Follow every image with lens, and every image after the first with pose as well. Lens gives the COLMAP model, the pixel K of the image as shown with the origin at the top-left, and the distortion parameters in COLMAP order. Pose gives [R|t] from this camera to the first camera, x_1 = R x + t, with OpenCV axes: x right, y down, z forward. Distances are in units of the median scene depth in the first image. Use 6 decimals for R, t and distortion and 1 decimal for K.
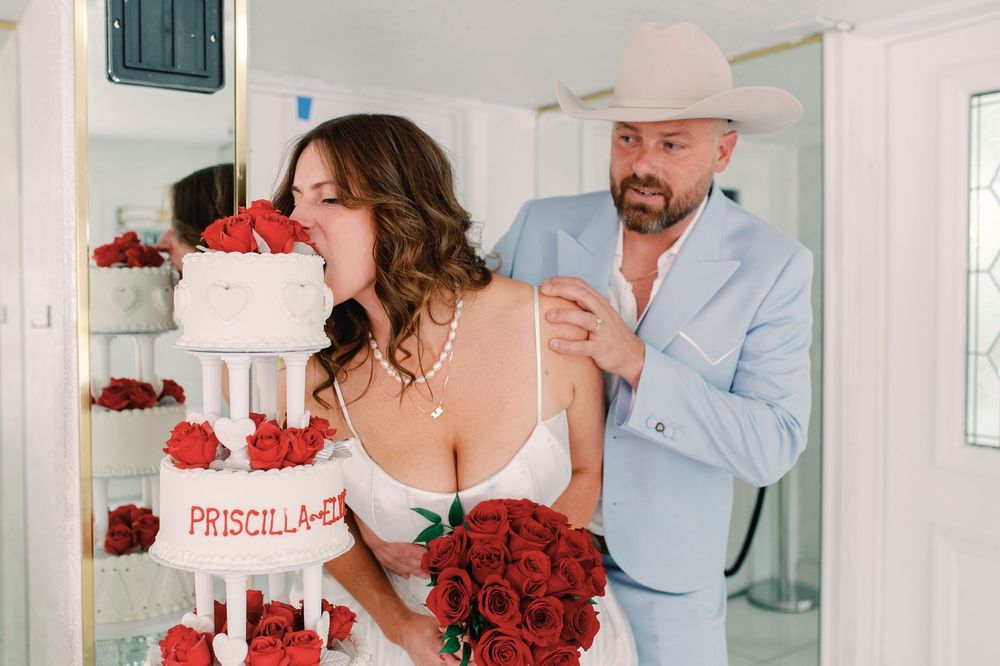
lens RADIAL K [[1217.7, 0, 497.3], [0, 1217.7, 305.0], [0, 0, 1]] dist [-0.045898, 0.041049]
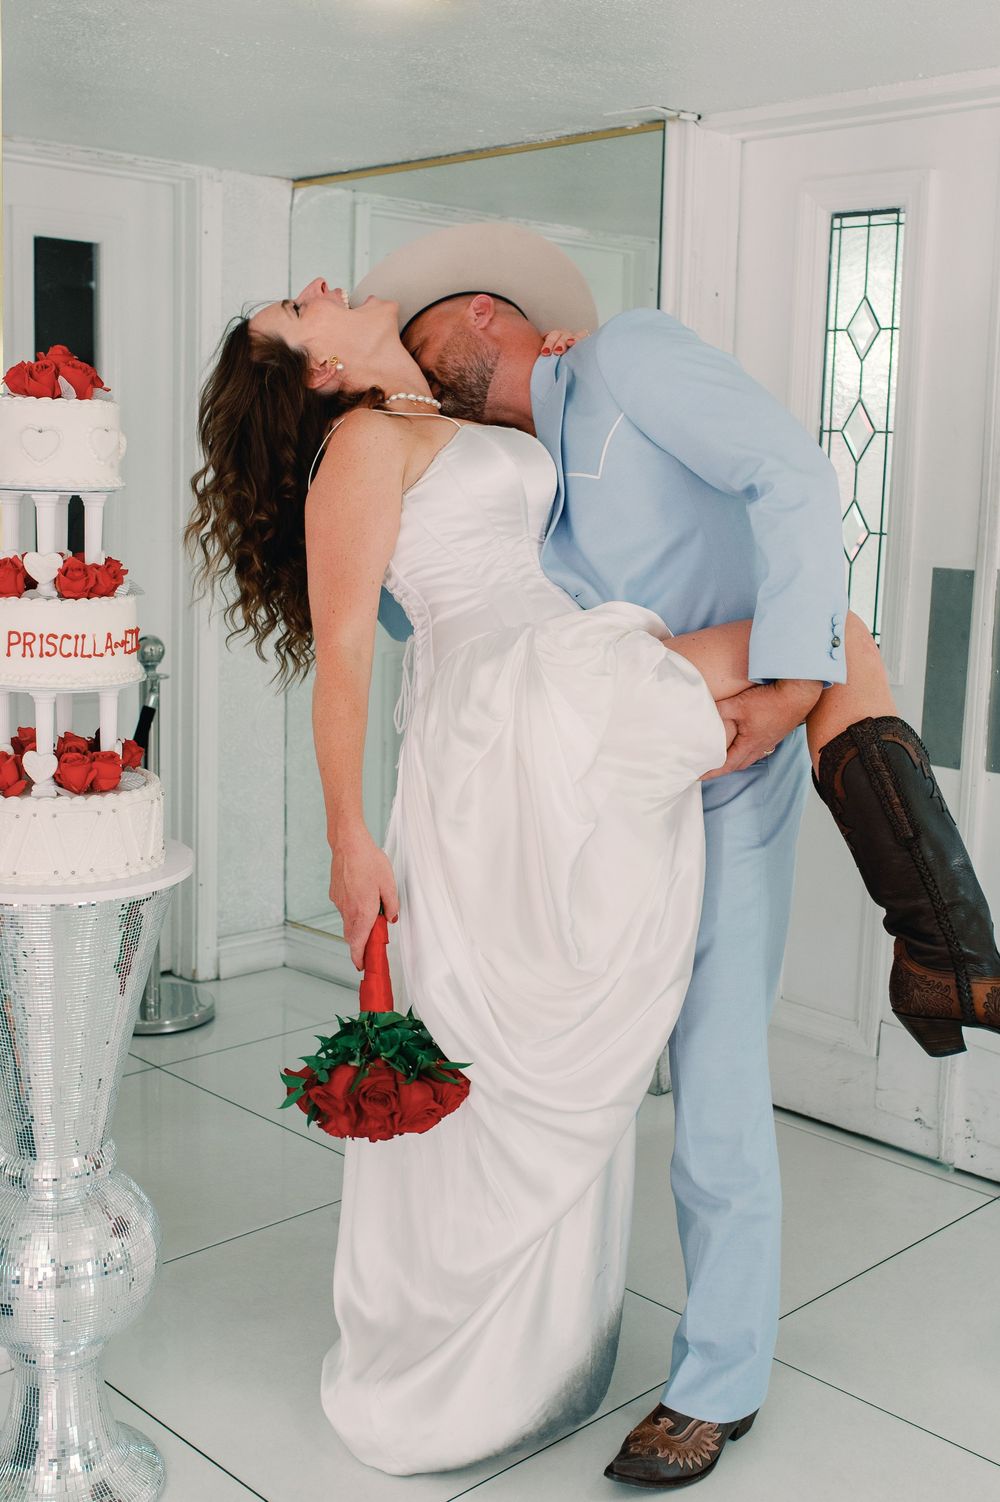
lens RADIAL K [[1829.0, 0, 500.0], [0, 1829.0, 751.0], [0, 0, 1]] dist [-0.045898, 0.041049]
pose [[0.988160, 0.002606, 0.153405, -0.063699], [-0.026564, 0.987661, 0.154336, 0.006178], [-0.151110, -0.156584, 0.976036, -0.690074]]
